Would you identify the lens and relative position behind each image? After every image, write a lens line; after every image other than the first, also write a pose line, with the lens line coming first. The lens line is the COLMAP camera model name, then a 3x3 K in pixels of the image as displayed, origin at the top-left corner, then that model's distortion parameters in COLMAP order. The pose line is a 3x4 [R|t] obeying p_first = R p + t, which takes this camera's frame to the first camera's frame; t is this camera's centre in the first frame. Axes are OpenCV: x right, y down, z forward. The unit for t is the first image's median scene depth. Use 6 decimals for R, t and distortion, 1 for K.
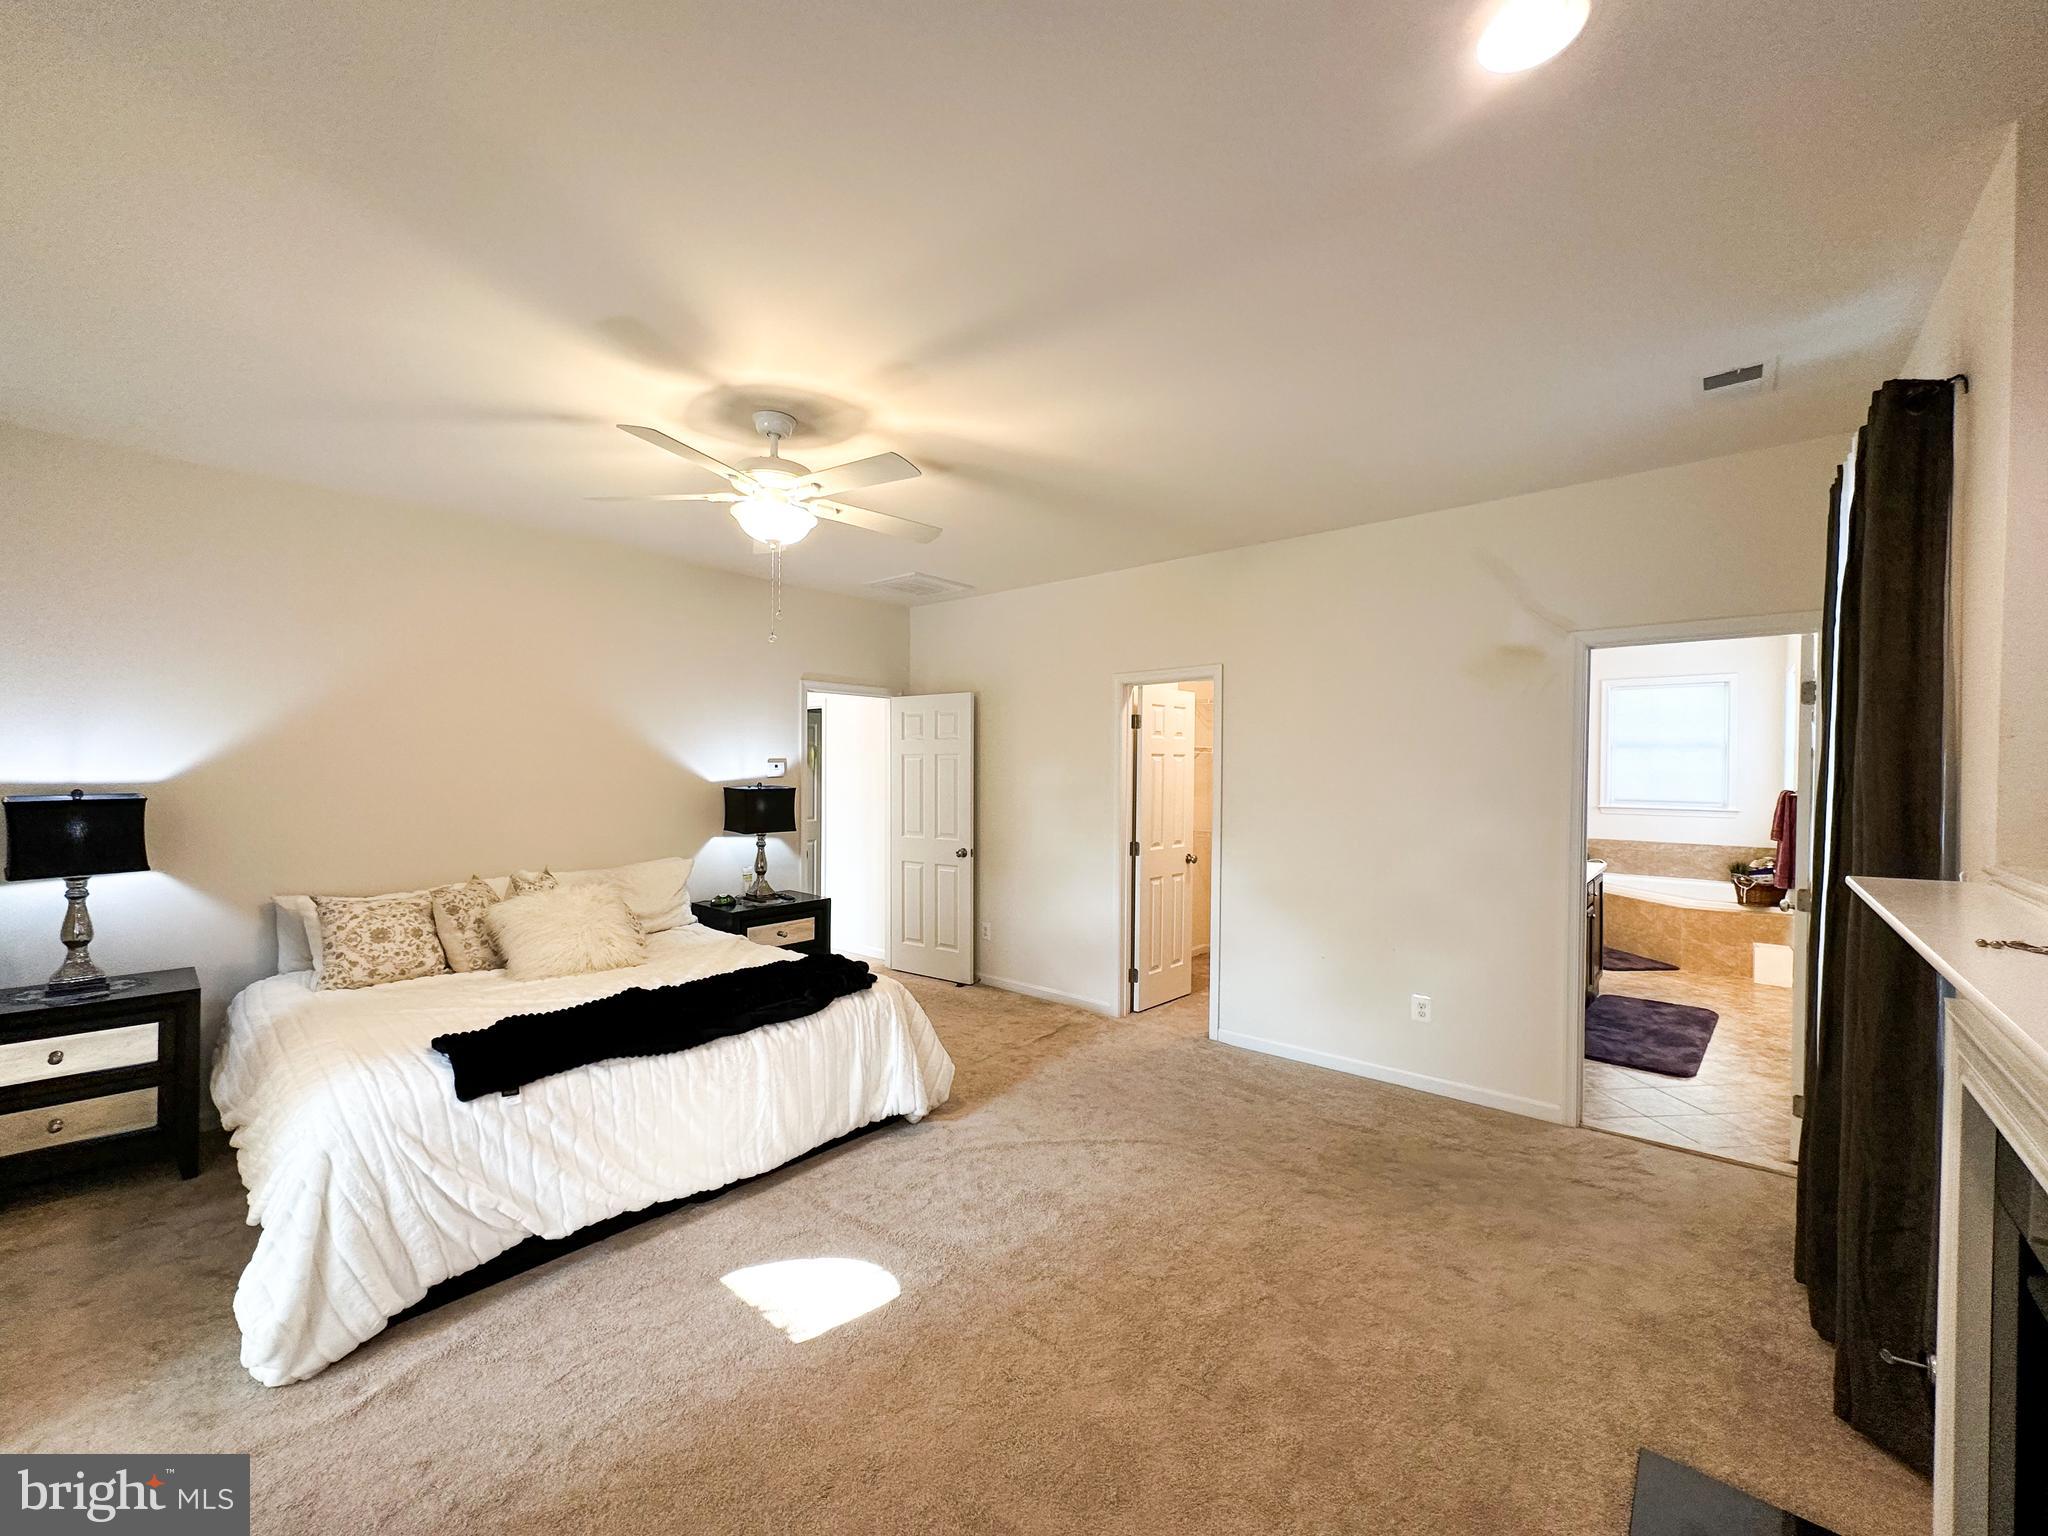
lens RADIAL K [[816.8, 0, 1017.0], [0, 816.8, 776.1], [0, 0, 1]] dist [0.000724, 0.000178]
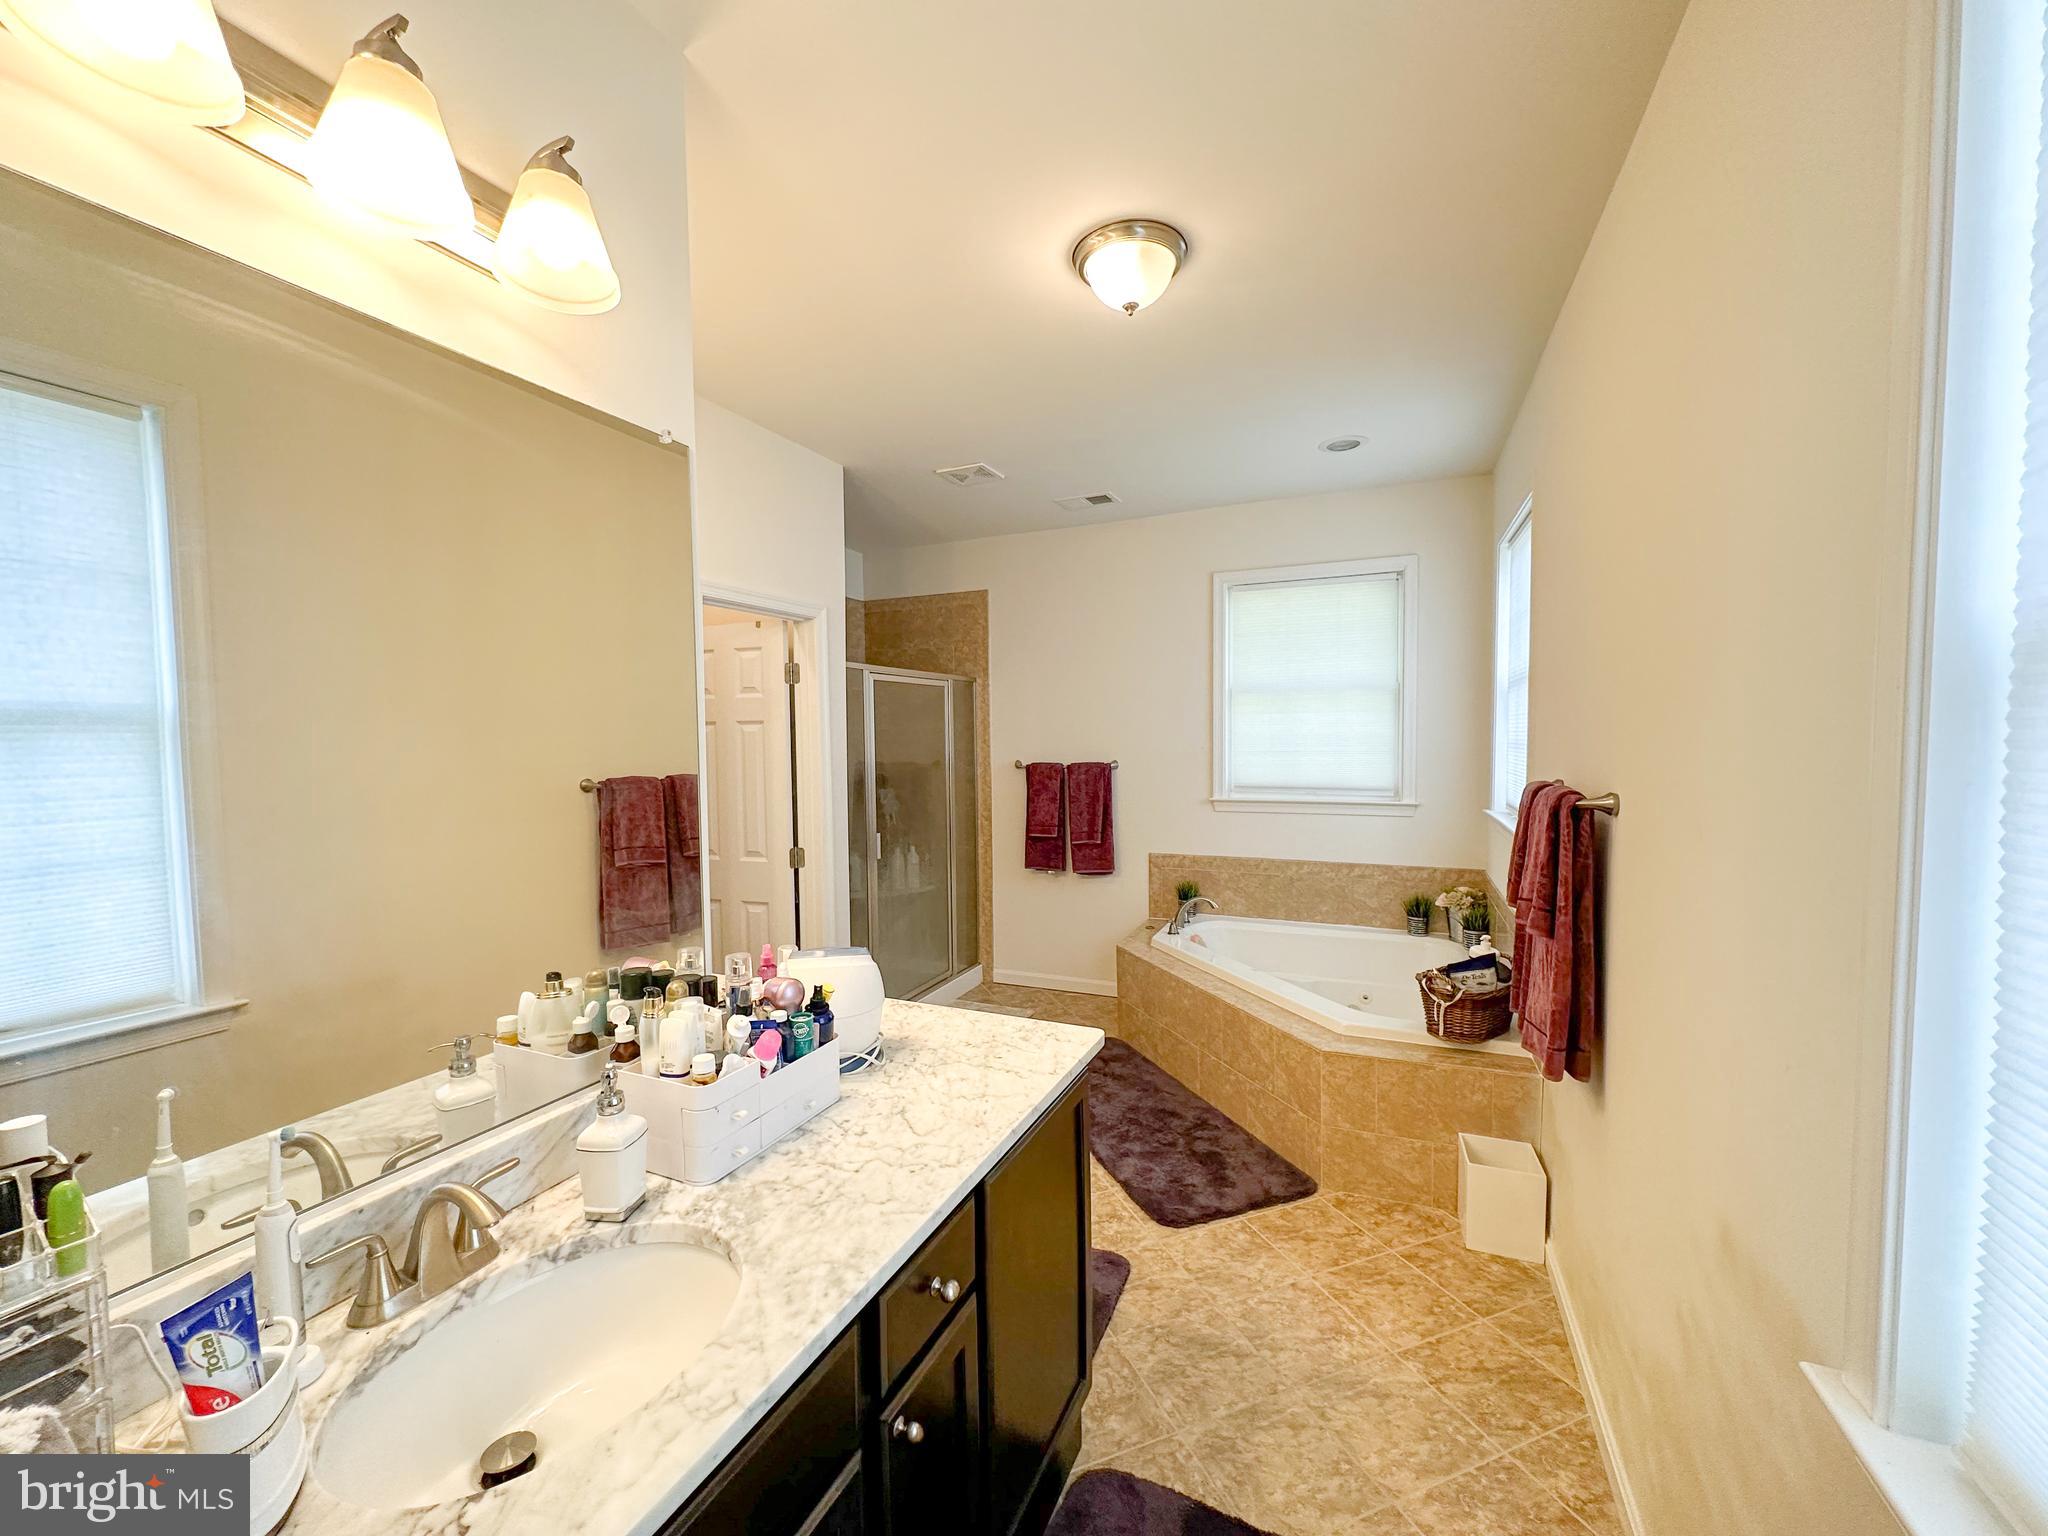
lens RADIAL K [[816.8, 0, 1022.5], [0, 816.8, 774.4], [0, 0, 1]] dist [0.000724, 0.000178]
pose [[0.957405, -0.026745, 0.287506, 0.548764], [0.017769, 0.999271, 0.033784, -0.000801], [-0.288200, -0.027236, 0.957183, 0.643572]]
